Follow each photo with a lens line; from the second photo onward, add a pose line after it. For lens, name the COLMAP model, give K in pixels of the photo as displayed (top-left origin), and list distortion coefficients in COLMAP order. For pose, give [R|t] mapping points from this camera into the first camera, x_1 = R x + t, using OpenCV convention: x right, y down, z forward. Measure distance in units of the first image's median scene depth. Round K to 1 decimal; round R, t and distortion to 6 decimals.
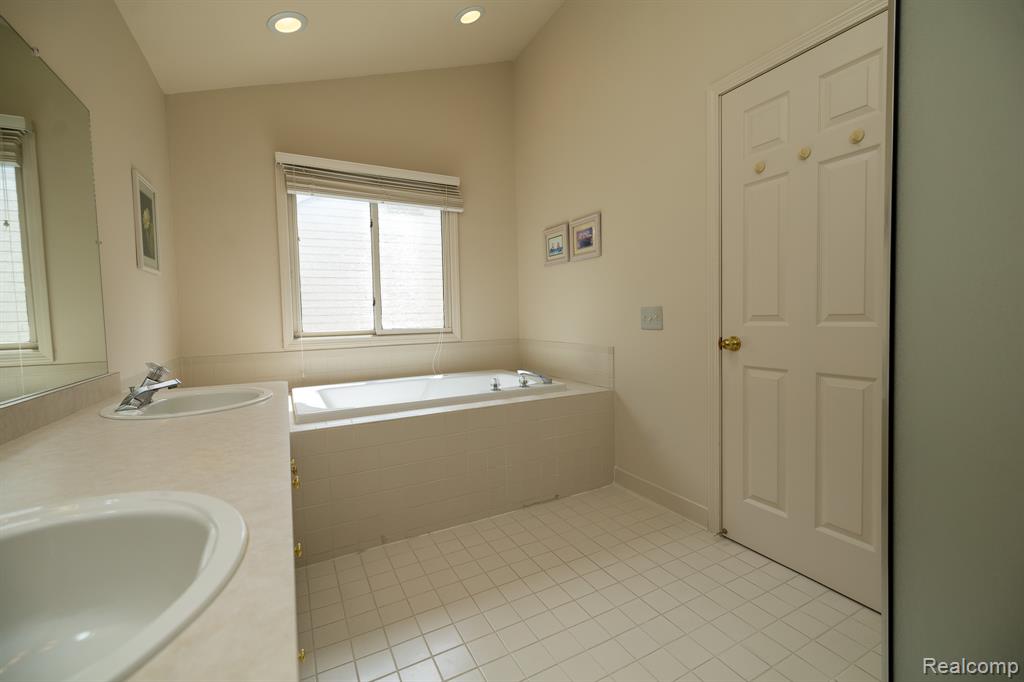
lens RADIAL K [[430.8, 0, 511.0], [0, 430.8, 337.1], [0, 0, 1]] dist [-0.000774, 0.000096]
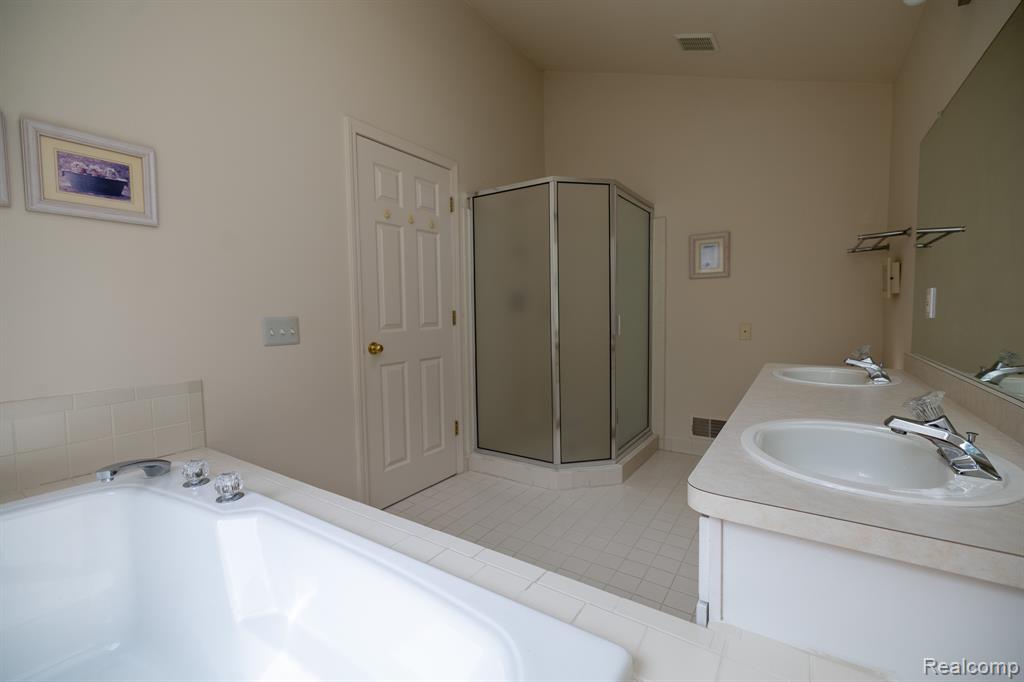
lens RADIAL K [[430.8, 0, 511.0], [0, 430.8, 337.1], [0, 0, 1]] dist [-0.000774, 0.000096]
pose [[-0.477948, -0.023713, 0.878068, -0.614846], [0.069807, 0.995448, 0.064880, -0.057016], [-0.875610, 0.092305, -0.474117, 1.038332]]
